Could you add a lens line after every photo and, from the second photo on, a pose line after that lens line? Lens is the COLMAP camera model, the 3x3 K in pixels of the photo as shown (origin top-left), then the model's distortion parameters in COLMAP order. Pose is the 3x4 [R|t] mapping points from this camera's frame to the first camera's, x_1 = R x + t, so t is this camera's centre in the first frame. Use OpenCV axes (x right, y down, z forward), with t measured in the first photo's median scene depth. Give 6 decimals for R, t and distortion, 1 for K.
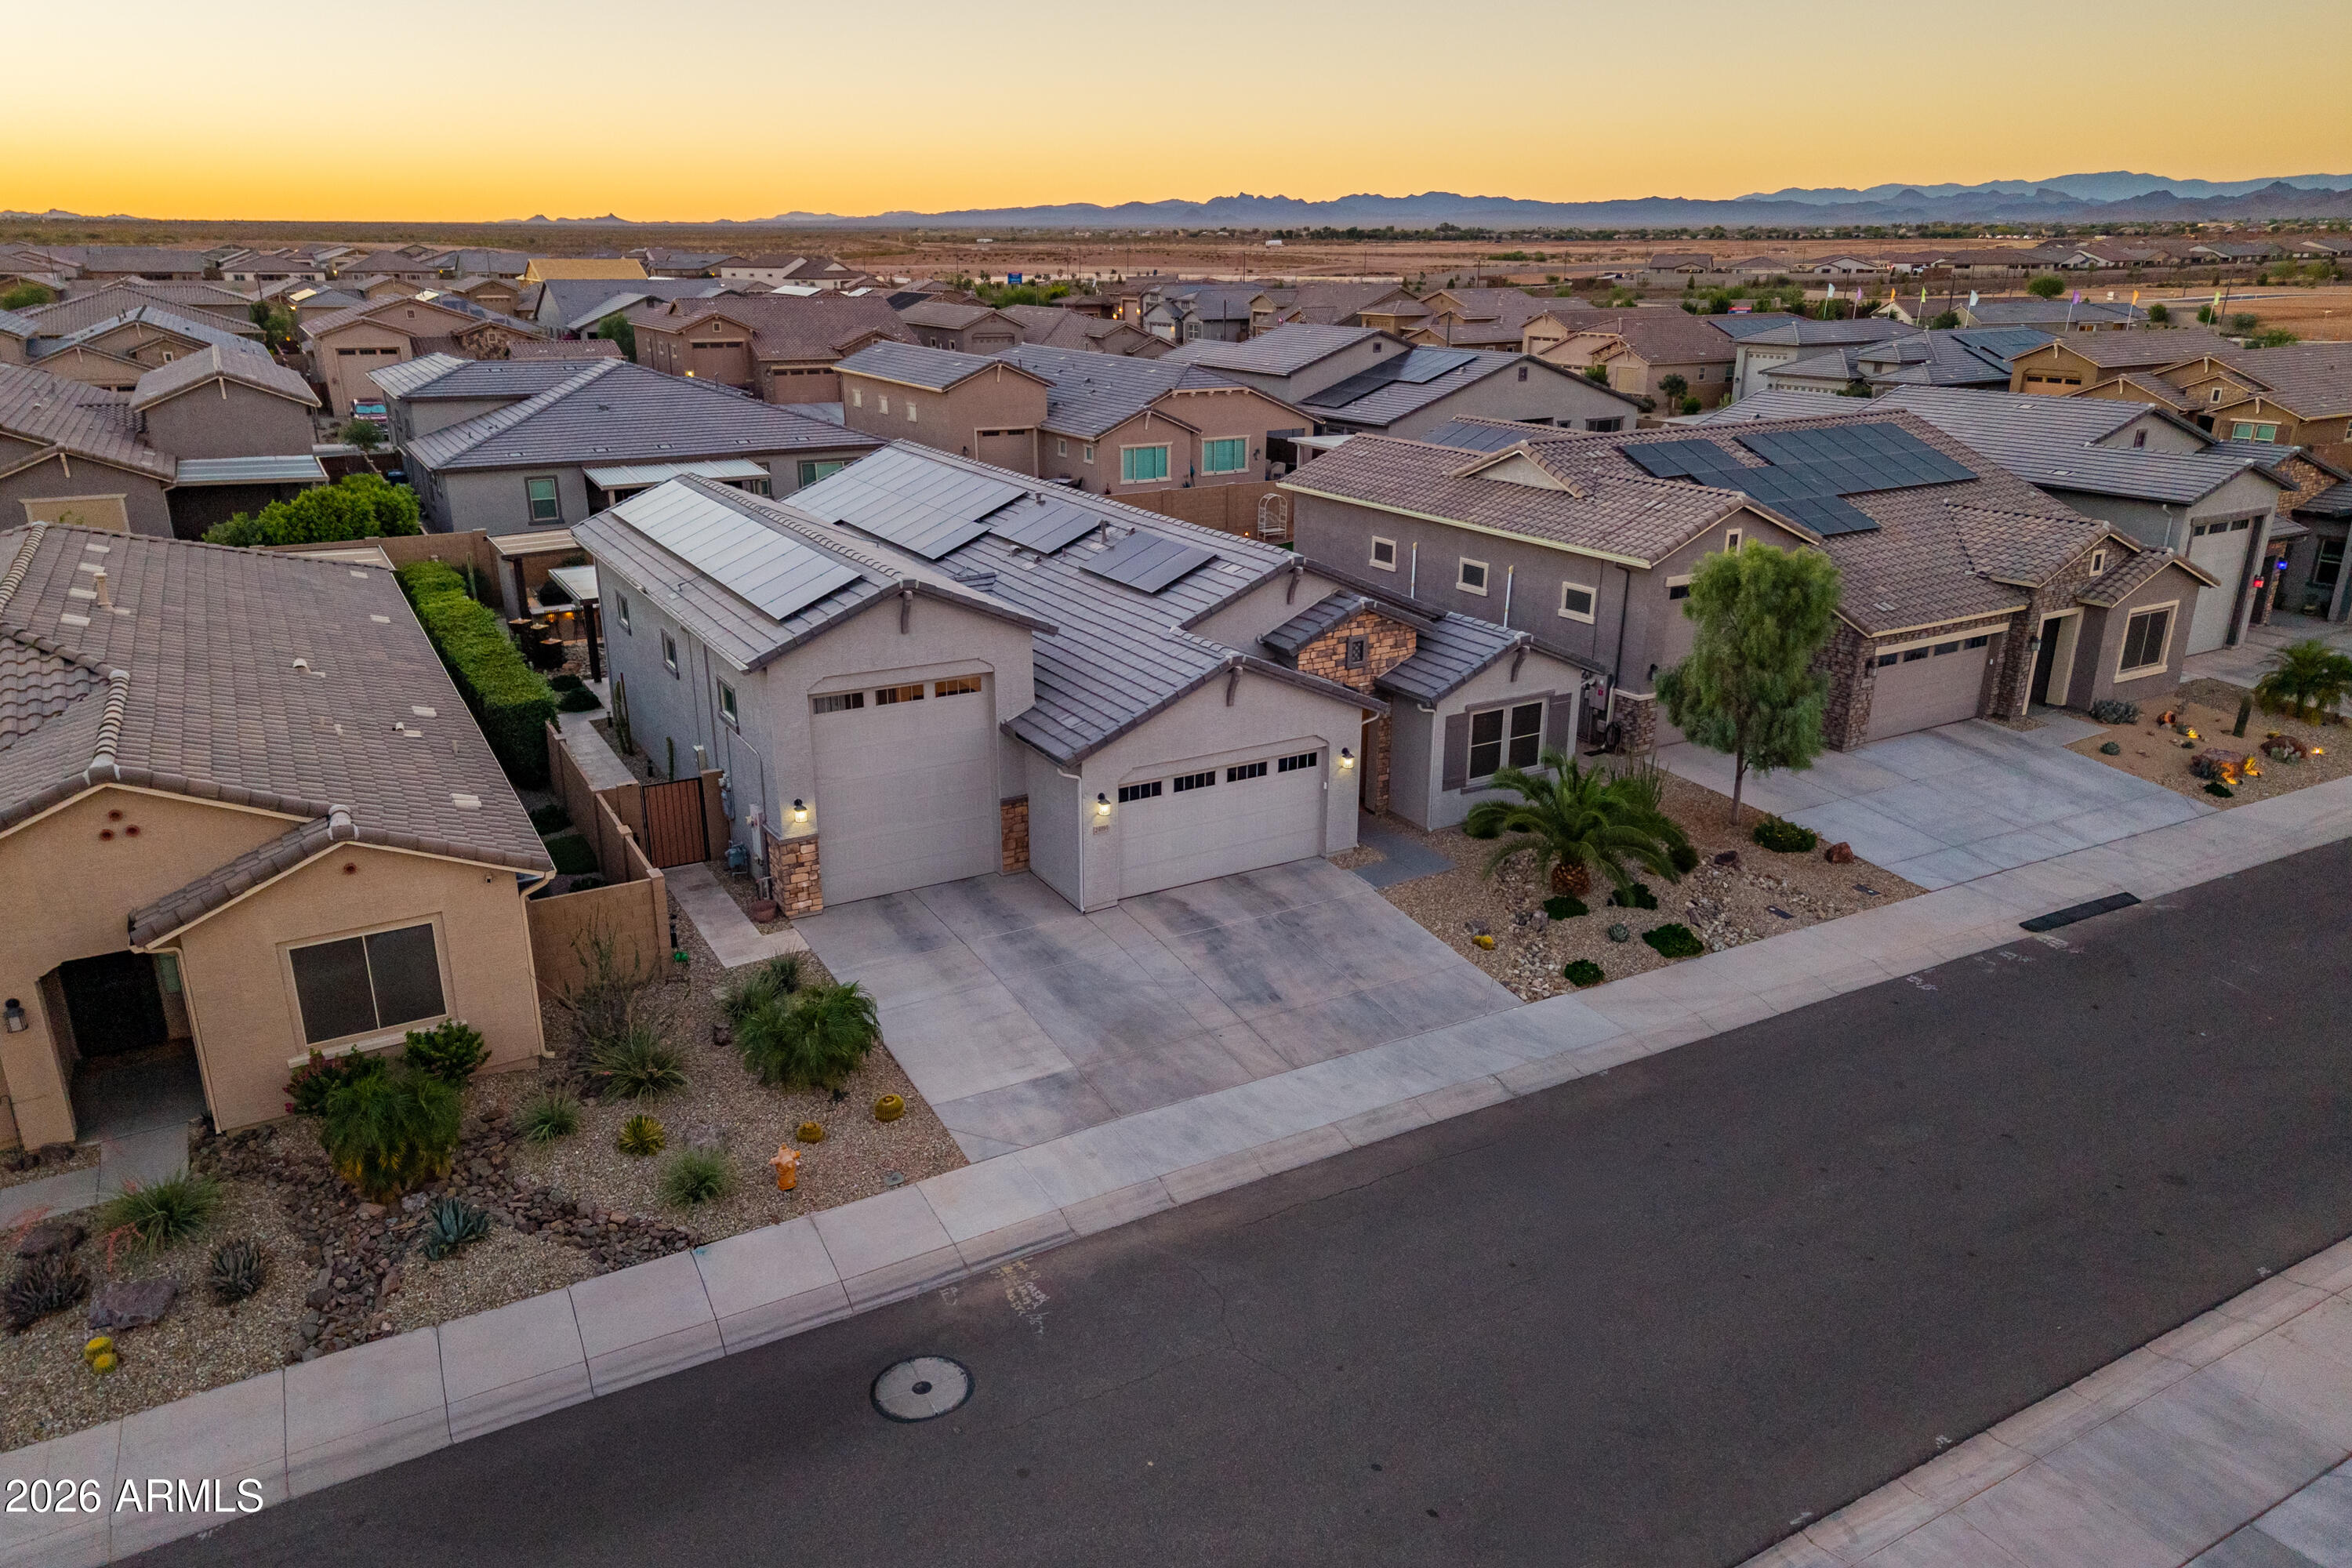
lens RADIAL K [[1587.6, 0, 1178.4], [0, 1587.6, 815.1], [0, 0, 1]] dist [0.037453, -0.000524]
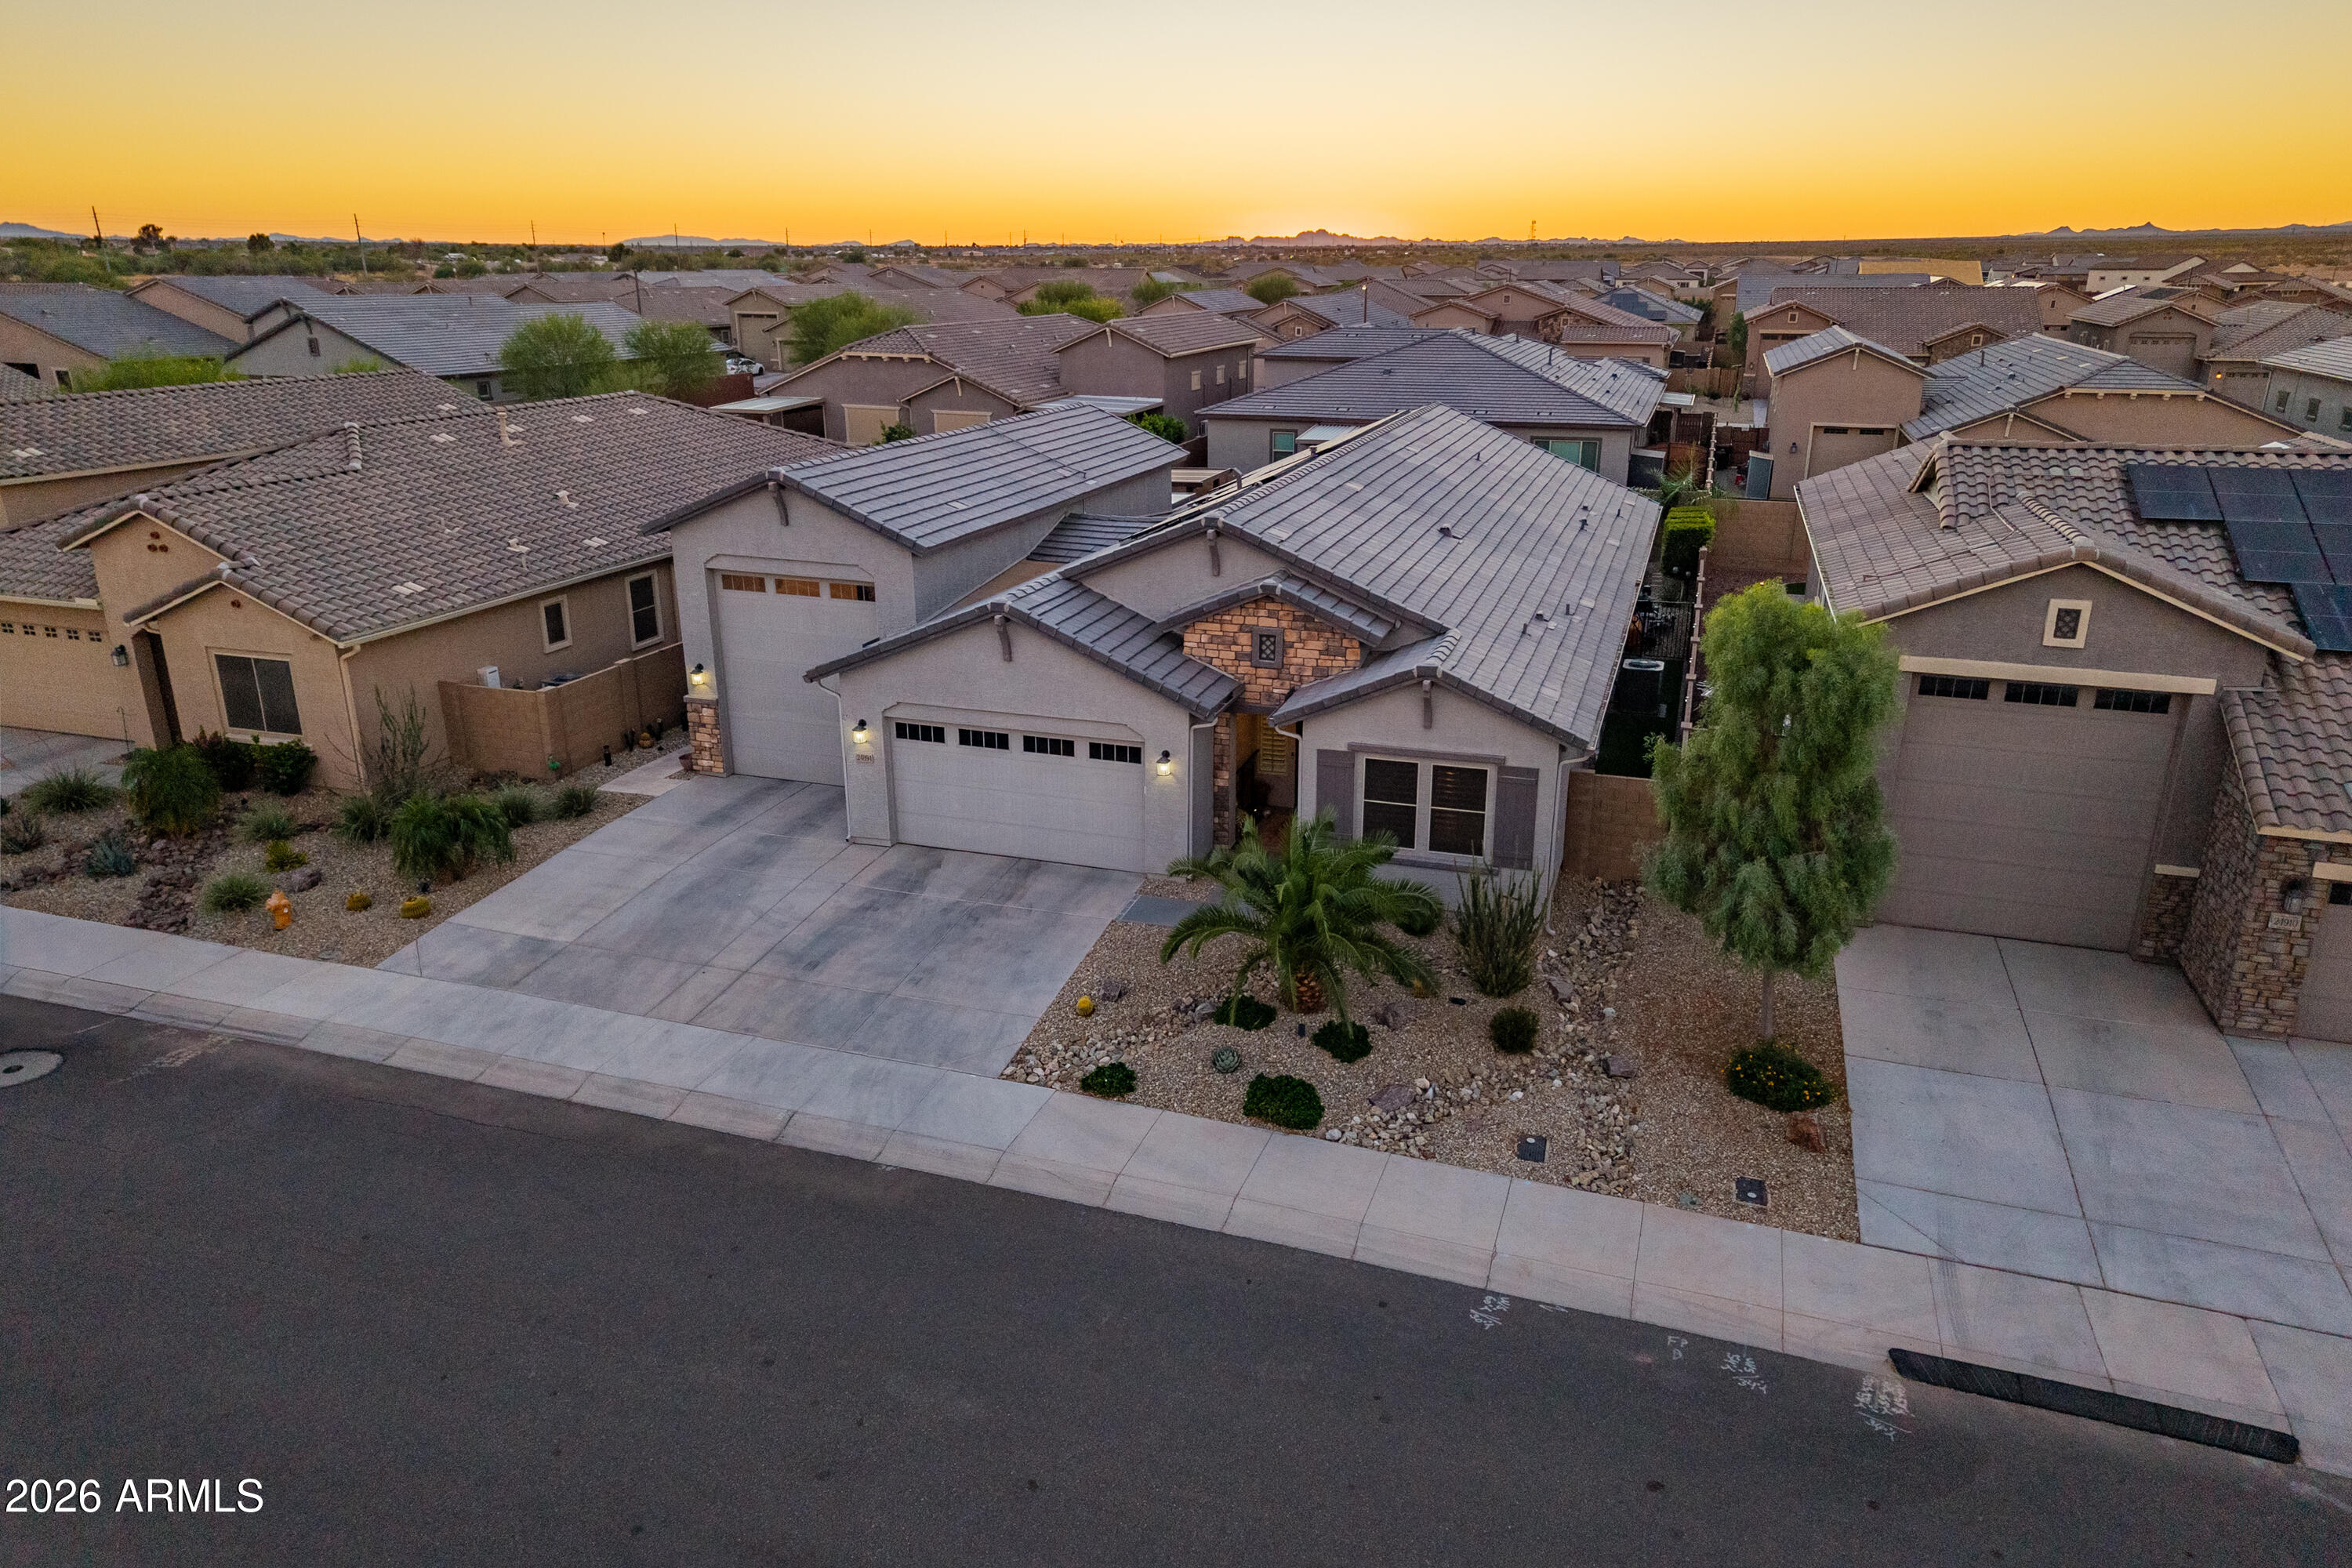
lens RADIAL K [[1587.6, 0, 1178.4], [0, 1587.6, 815.1], [0, 0, 1]] dist [0.037453, -0.000524]
pose [[0.660381, 0.251376, -0.707607, 0.701580], [-0.258192, 0.960864, 0.100384, -0.094798], [0.705148, 0.116407, 0.699439, 0.439951]]
